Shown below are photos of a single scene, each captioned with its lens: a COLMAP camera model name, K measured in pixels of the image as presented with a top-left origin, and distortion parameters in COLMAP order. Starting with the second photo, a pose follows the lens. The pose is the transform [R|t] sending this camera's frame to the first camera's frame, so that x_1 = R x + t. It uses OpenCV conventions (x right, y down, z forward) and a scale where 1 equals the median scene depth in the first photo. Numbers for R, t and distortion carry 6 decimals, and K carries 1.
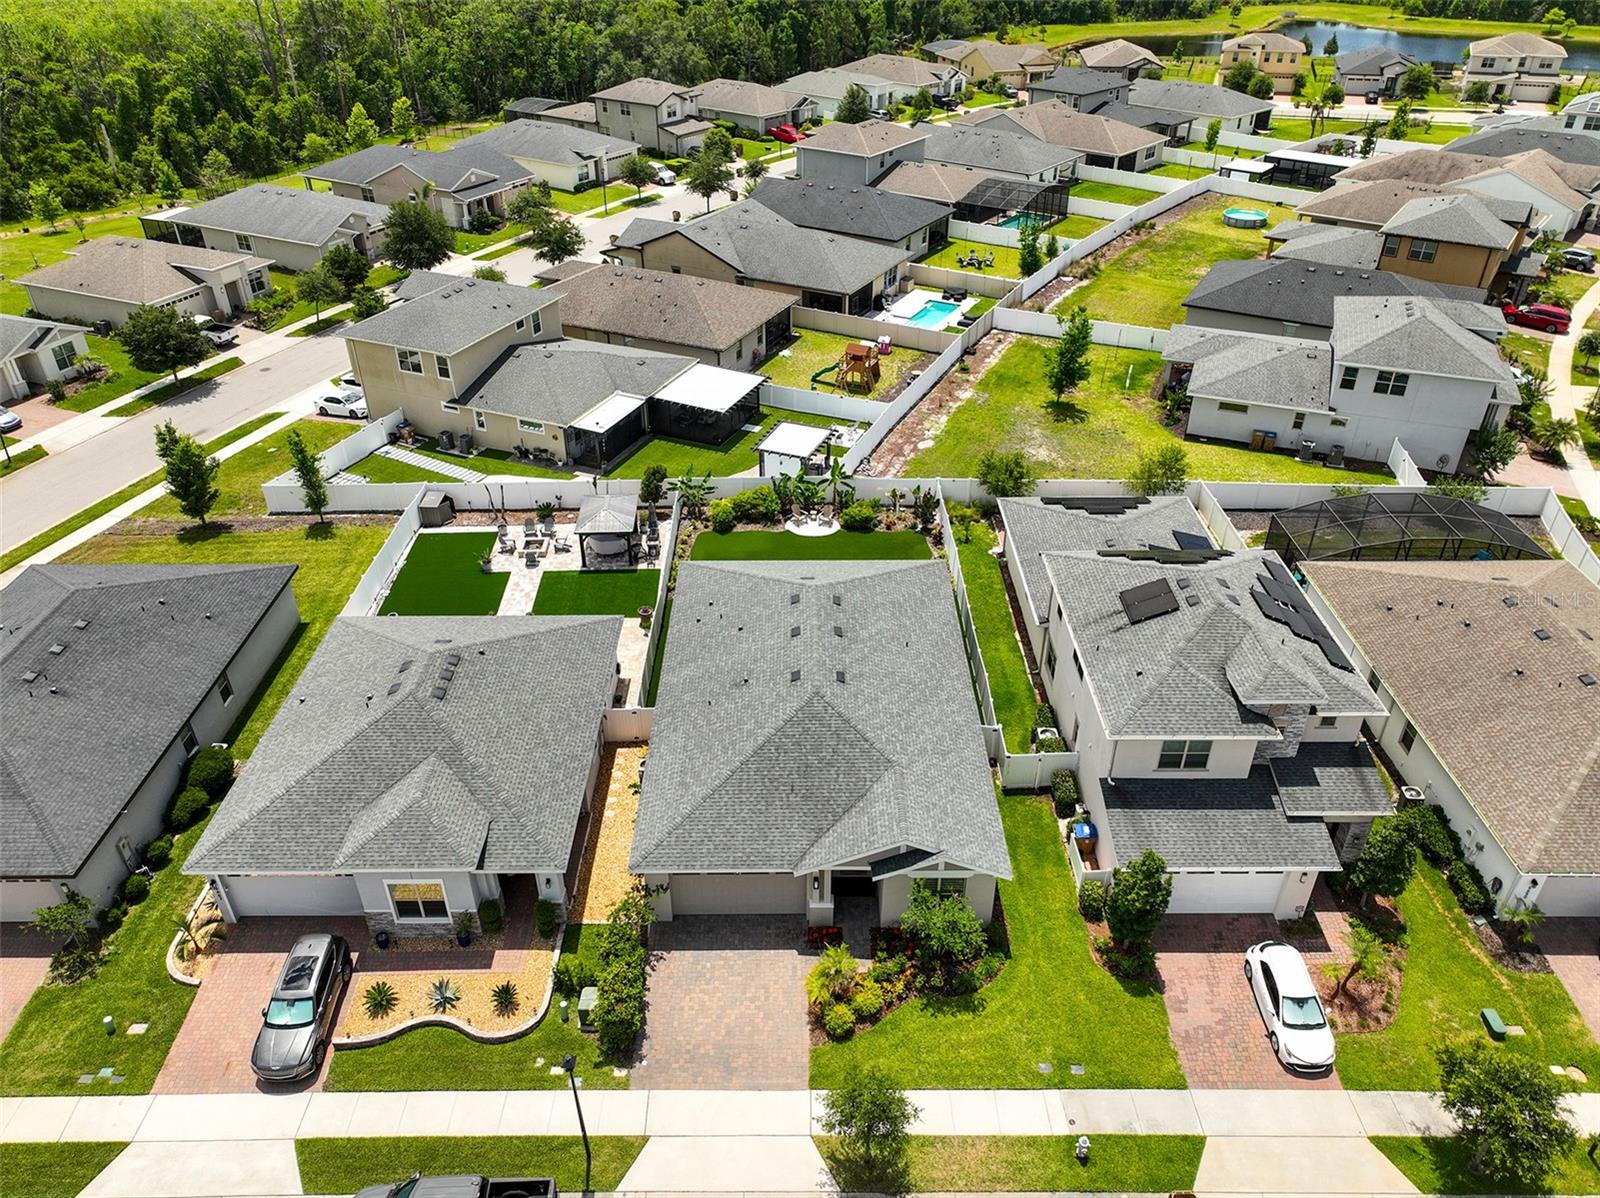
lens RADIAL K [[1124.4, 0, 800.0], [0, 1124.4, 599.0], [0, 0, 1]] dist [0.004101, 0.009972]
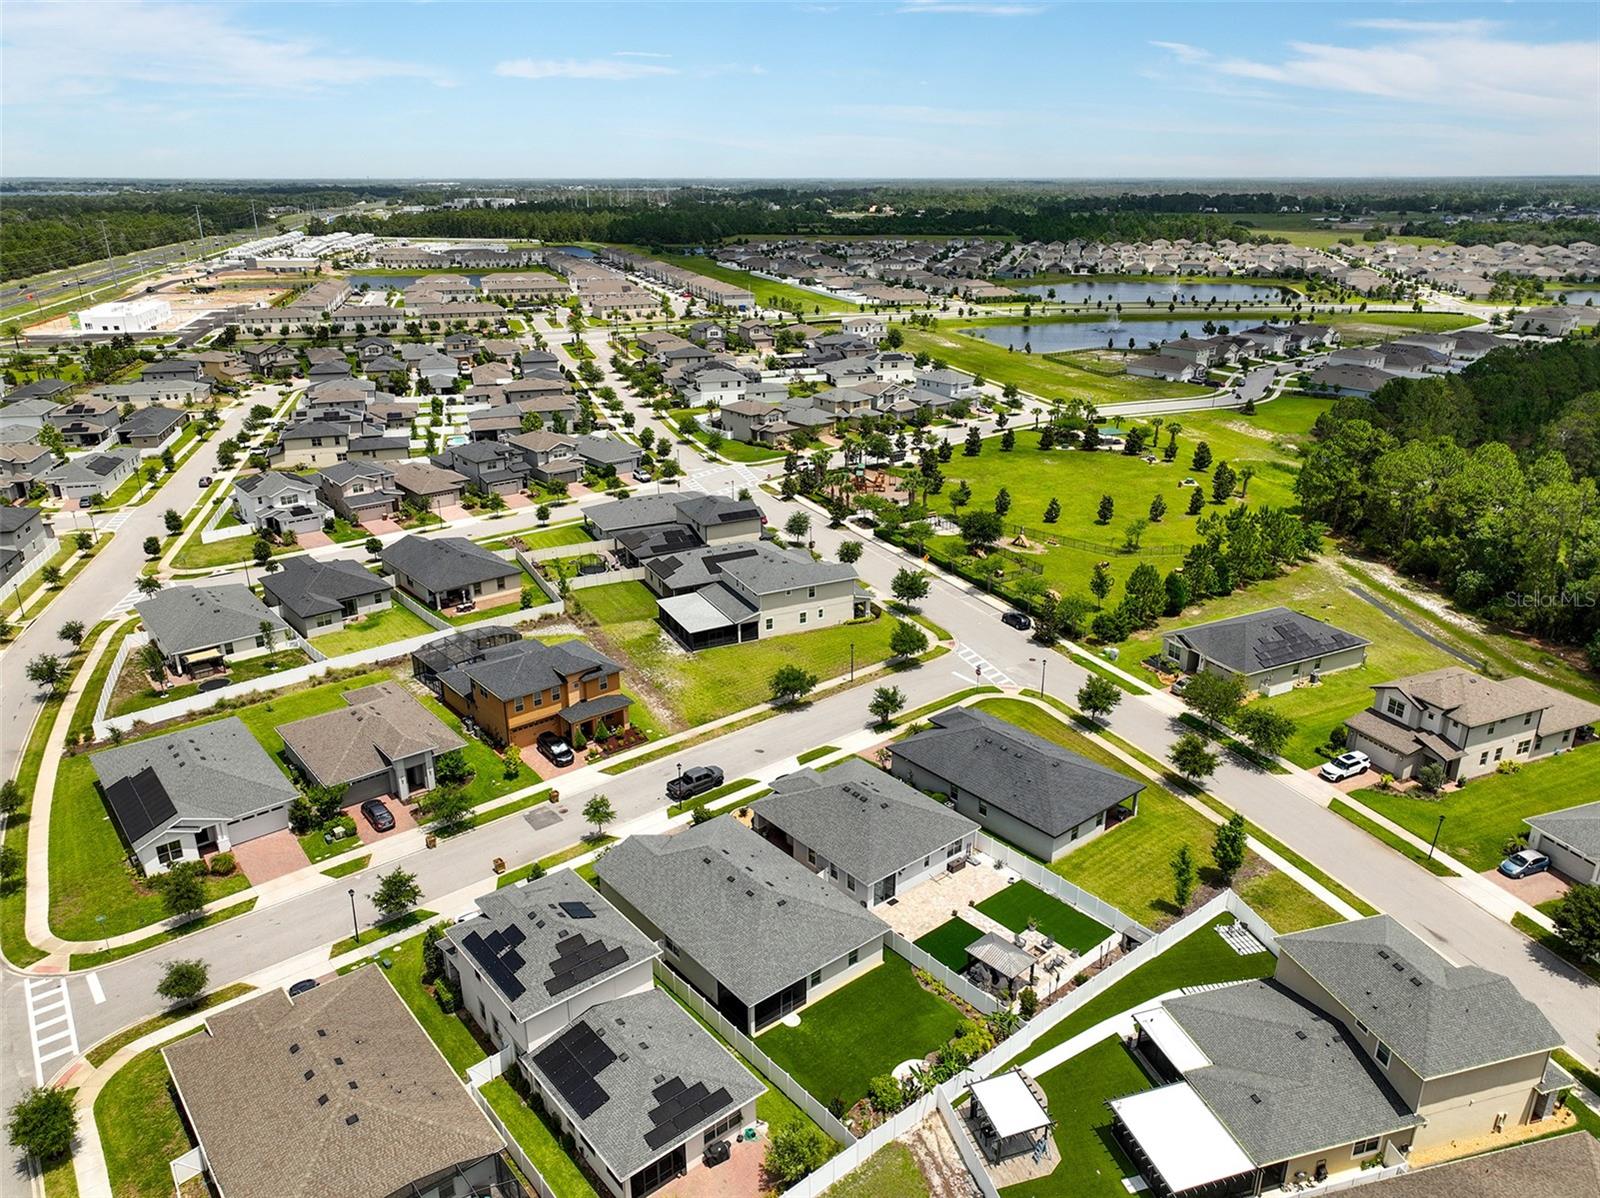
lens RADIAL K [[1124.4, 0, 800.0], [0, 1124.4, 599.0], [0, 0, 1]] dist [0.004101, 0.009972]
pose [[-0.771533, 0.228175, -0.593862, 0.600651], [-0.343434, 0.636389, 0.690697, -1.008725], [0.535527, 0.736848, -0.412633, 0.960957]]
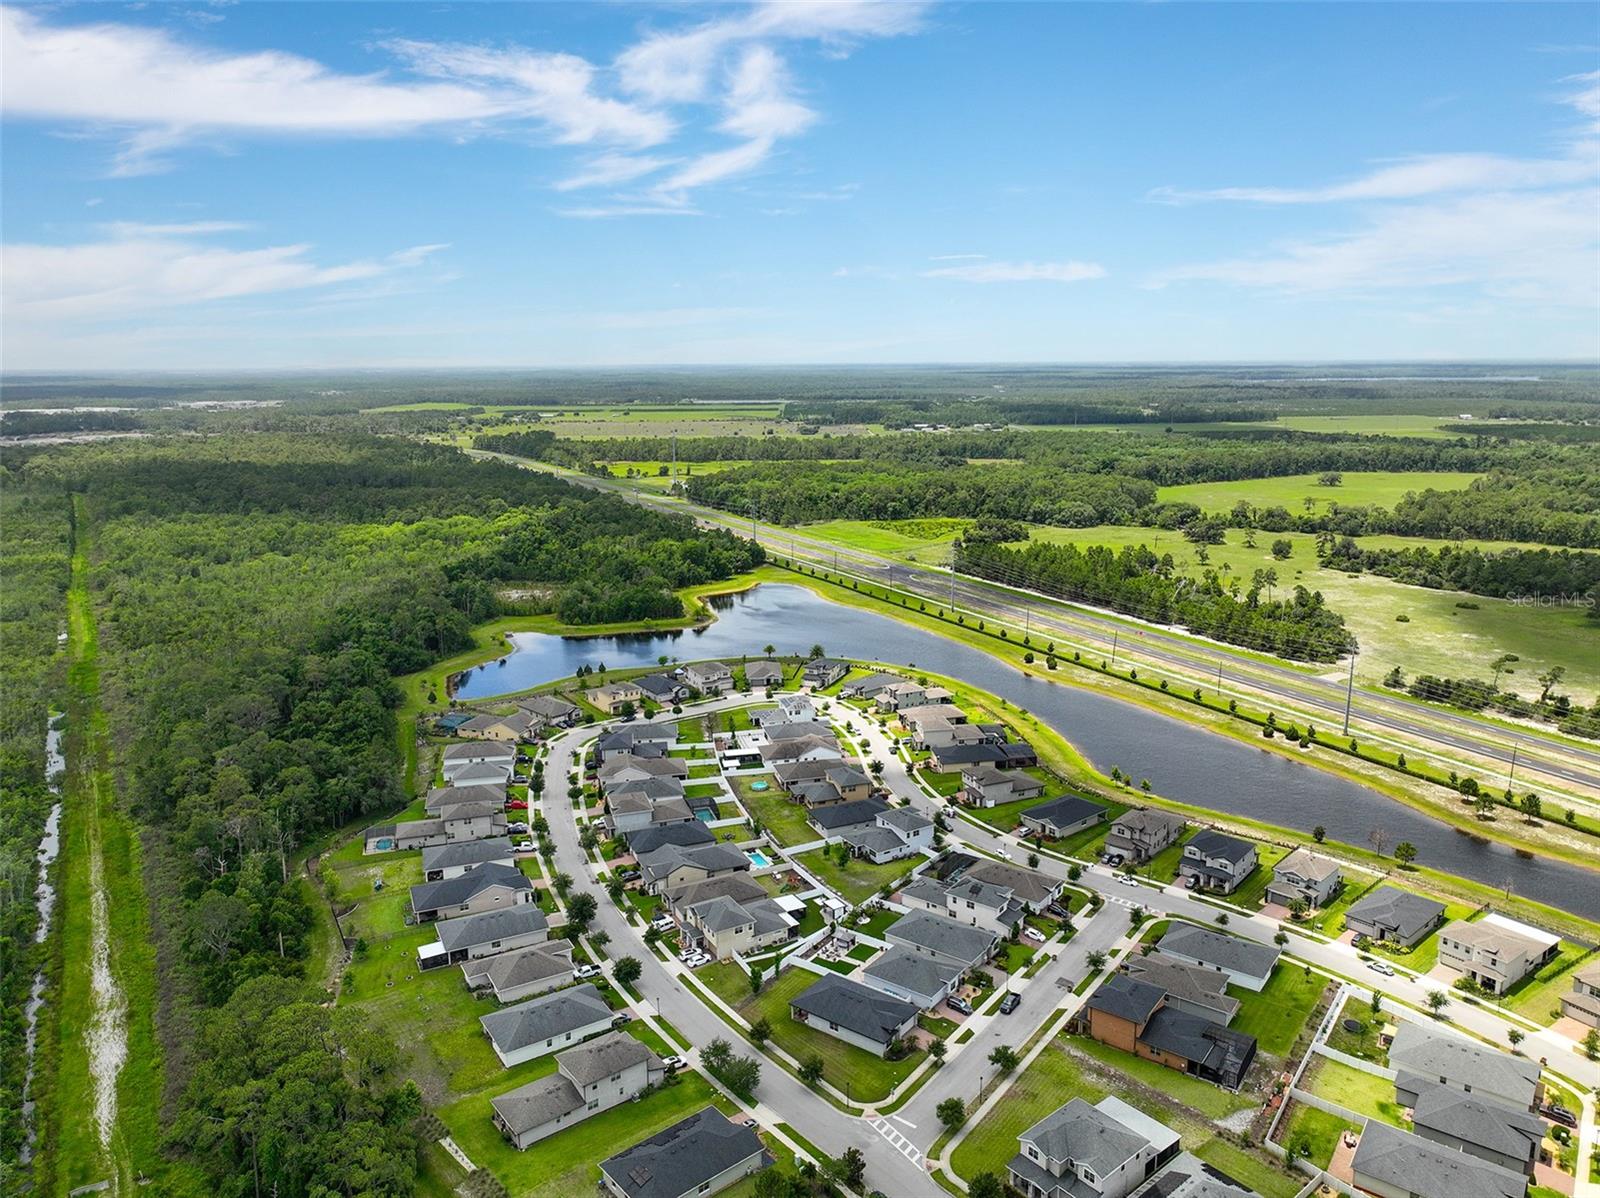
lens RADIAL K [[1124.4, 0, 800.0], [0, 1124.4, 599.0], [0, 0, 1]] dist [0.004101, 0.009972]
pose [[0.600810, -0.168325, 0.781469, -2.602574], [0.439725, 0.885982, -0.147233, -0.505048], [-0.667584, 0.432091, 0.606324, -1.443894]]
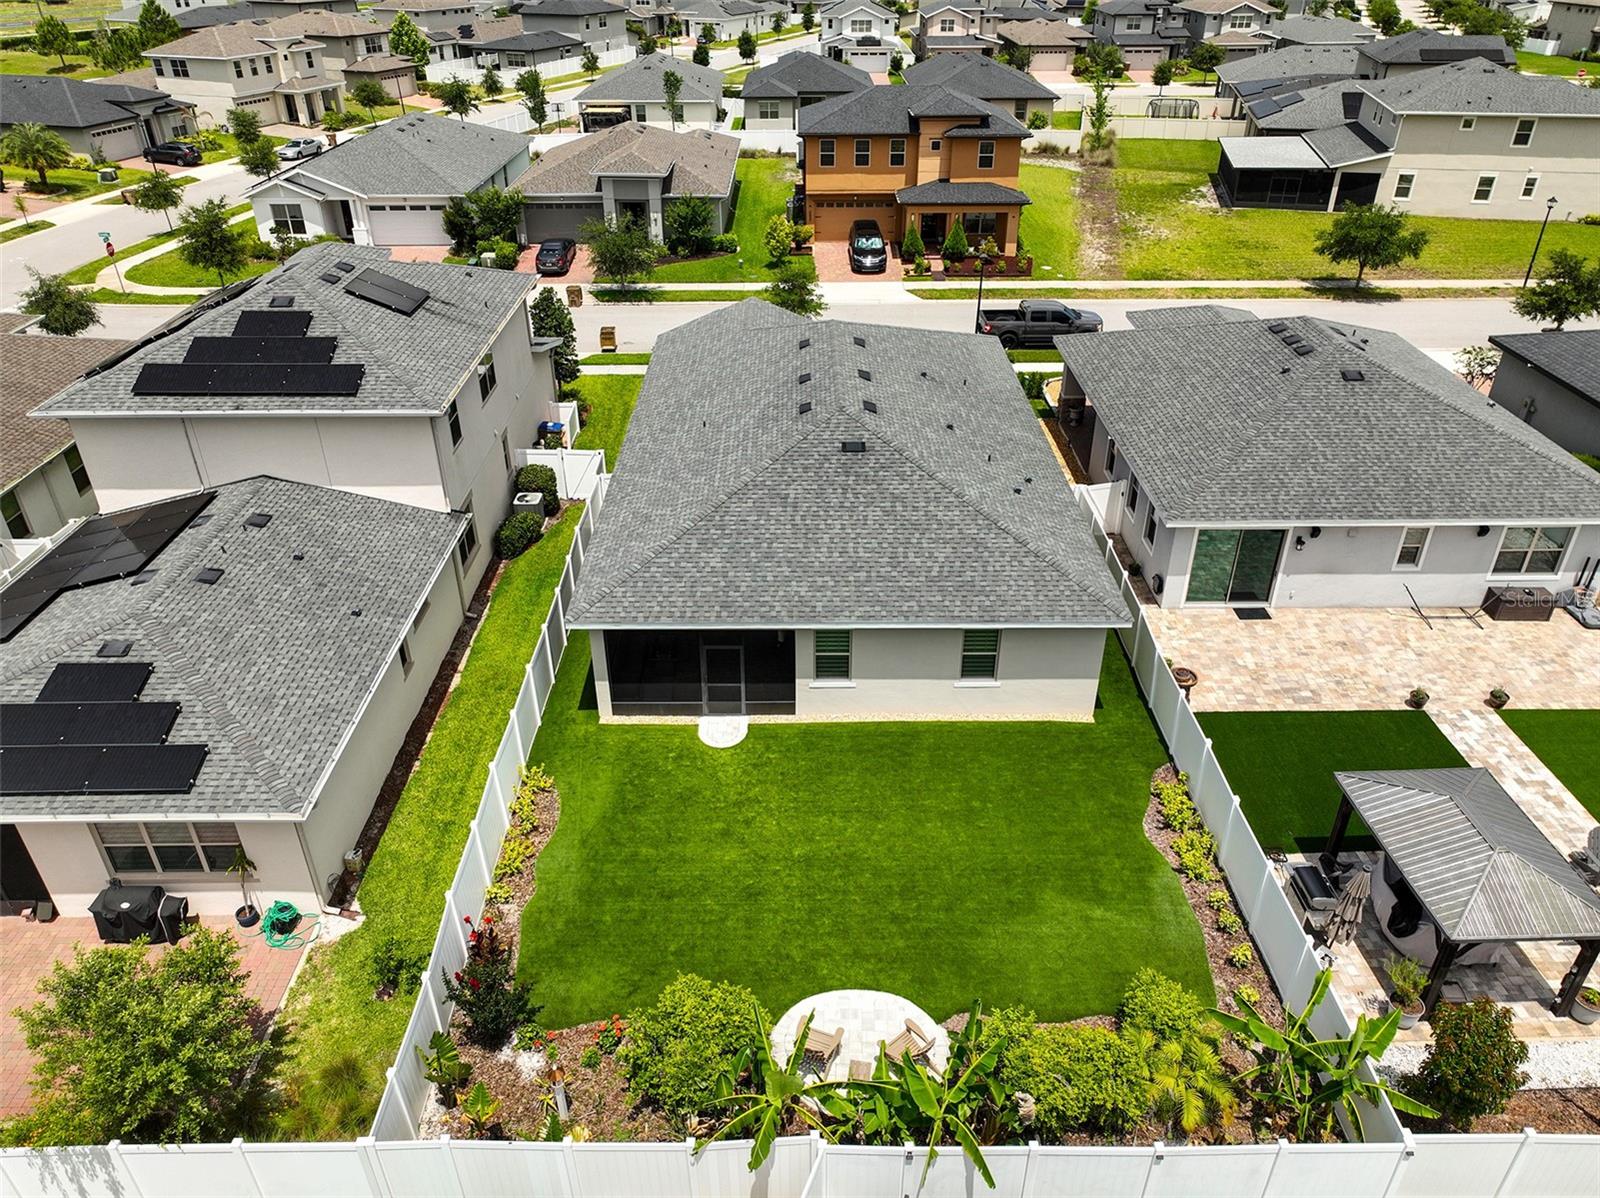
lens RADIAL K [[1124.4, 0, 800.0], [0, 1124.4, 599.0], [0, 0, 1]] dist [0.004101, 0.009972]
pose [[-0.999978, 0.005353, 0.003791, 0.022197], [0.005744, 0.435419, 0.900209, -0.356108], [0.003168, 0.900212, -0.435441, 0.934120]]
